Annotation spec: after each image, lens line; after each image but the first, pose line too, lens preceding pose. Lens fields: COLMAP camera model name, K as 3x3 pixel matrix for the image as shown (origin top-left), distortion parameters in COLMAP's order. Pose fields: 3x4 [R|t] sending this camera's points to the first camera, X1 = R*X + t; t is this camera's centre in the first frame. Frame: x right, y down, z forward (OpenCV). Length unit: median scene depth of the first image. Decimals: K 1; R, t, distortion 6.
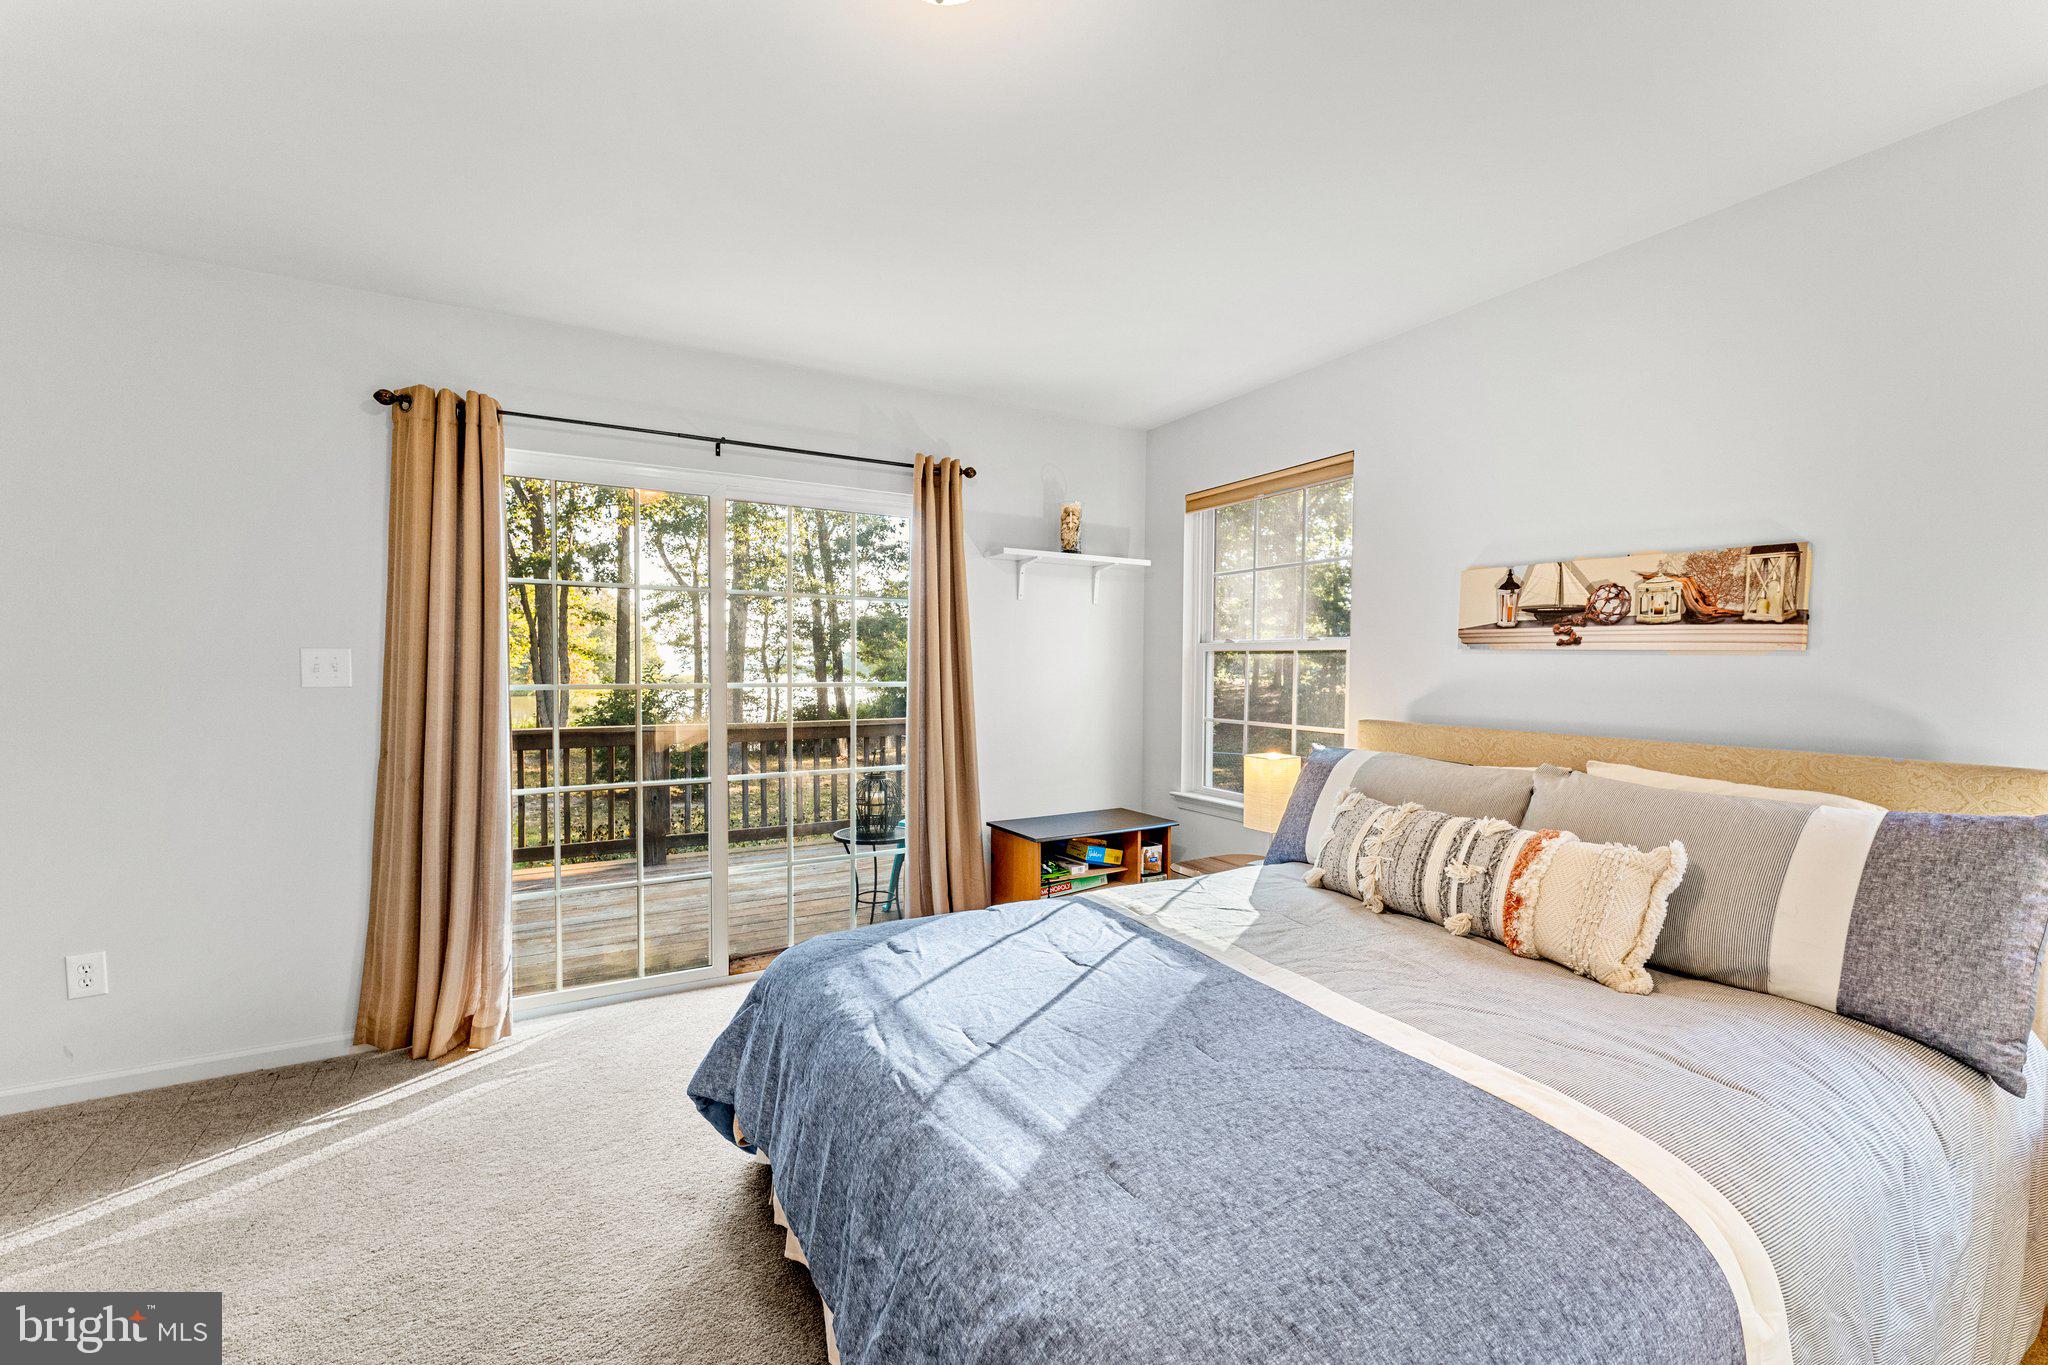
lens RADIAL K [[831.2, 0, 1026.9], [0, 831.2, 685.5], [0, 0, 1]] dist [-0.004463, -0.000242]
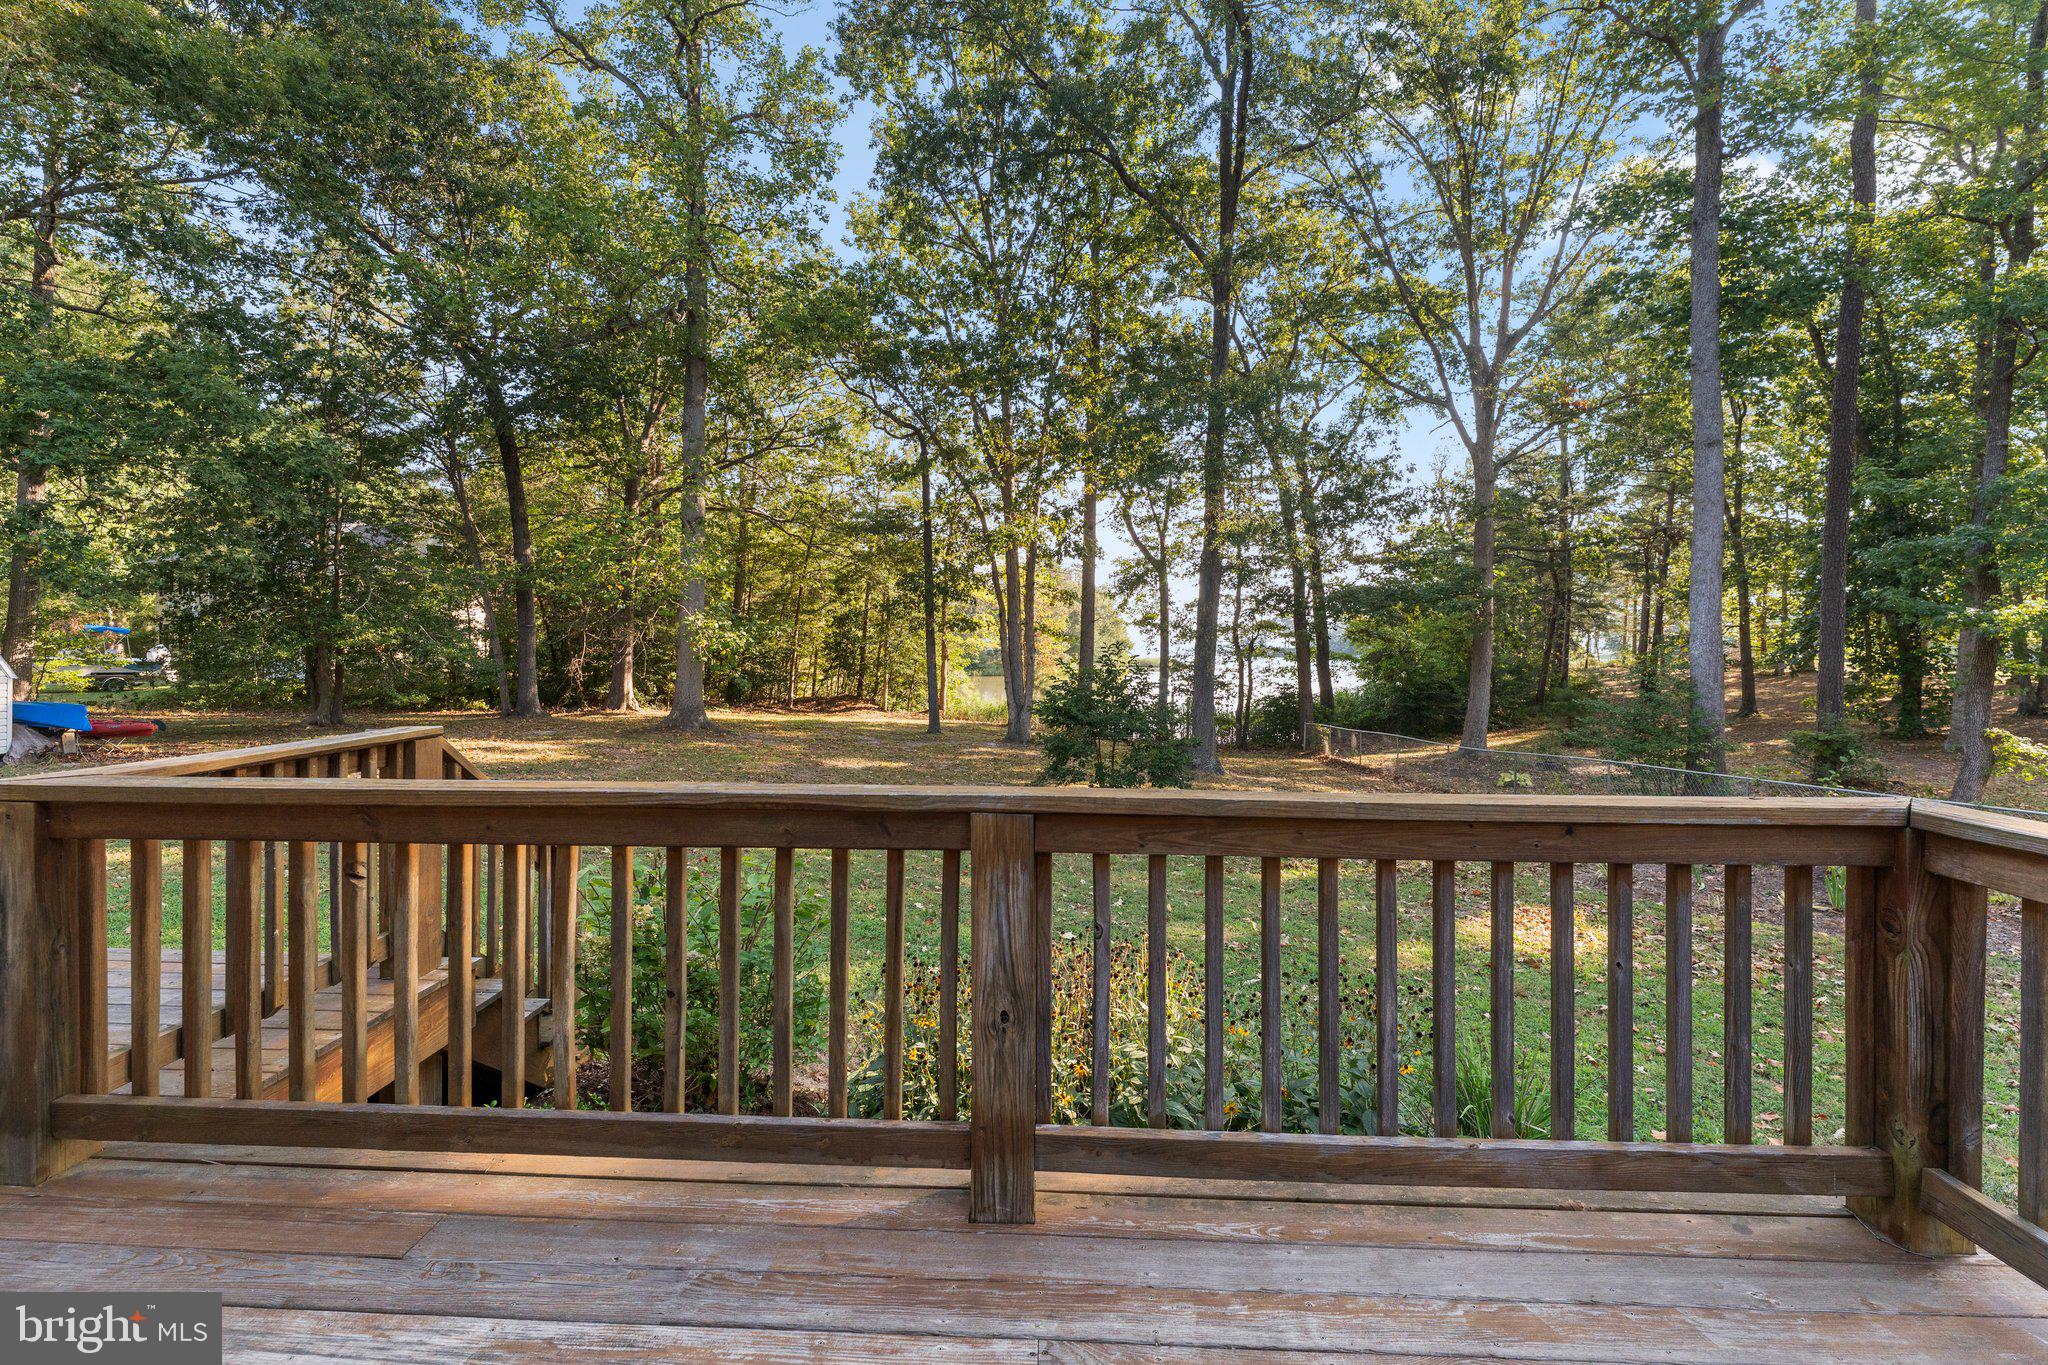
lens RADIAL K [[873.7, 0, 1005.4], [0, 873.7, 649.0], [0, 0, 1]] dist [0.001678, 0.000012]
pose [[0.848111, 0.003565, -0.529807, -0.602511], [-0.016150, 0.999687, -0.019125, -0.005431], [0.529573, 0.024776, 0.847903, 1.594632]]
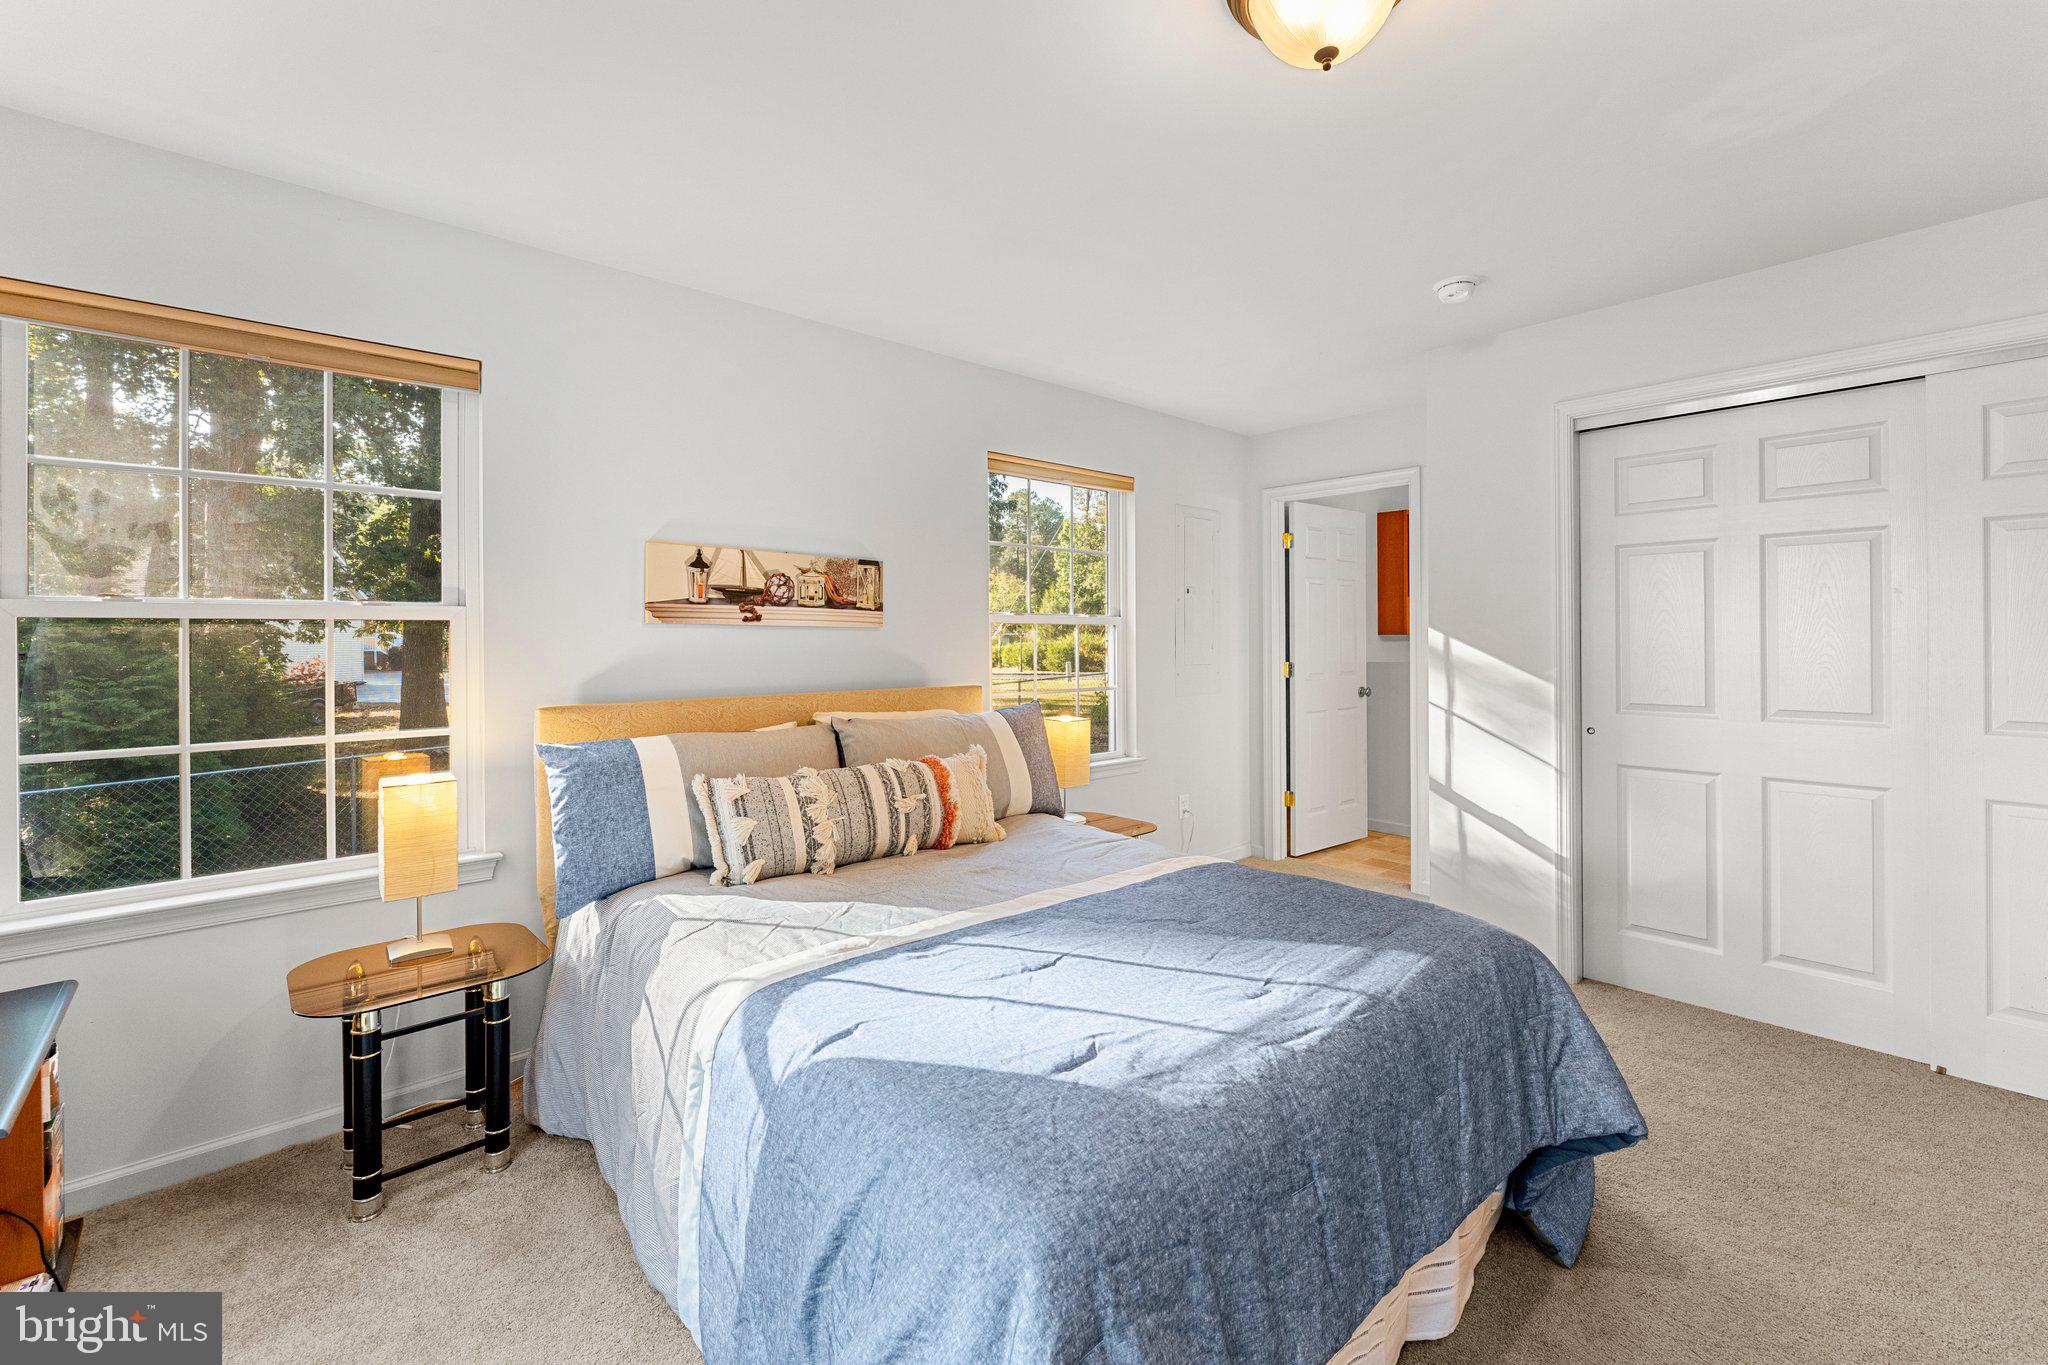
lens RADIAL K [[845.8, 0, 1028.9], [0, 845.8, 646.7], [0, 0, 1]] dist [-0.003025, -0.000378]
pose [[-0.208313, -0.016043, 0.977931, -0.611513], [0.030201, 0.999283, 0.022827, -0.028411], [-0.977596, 0.034289, -0.207679, 0.873758]]
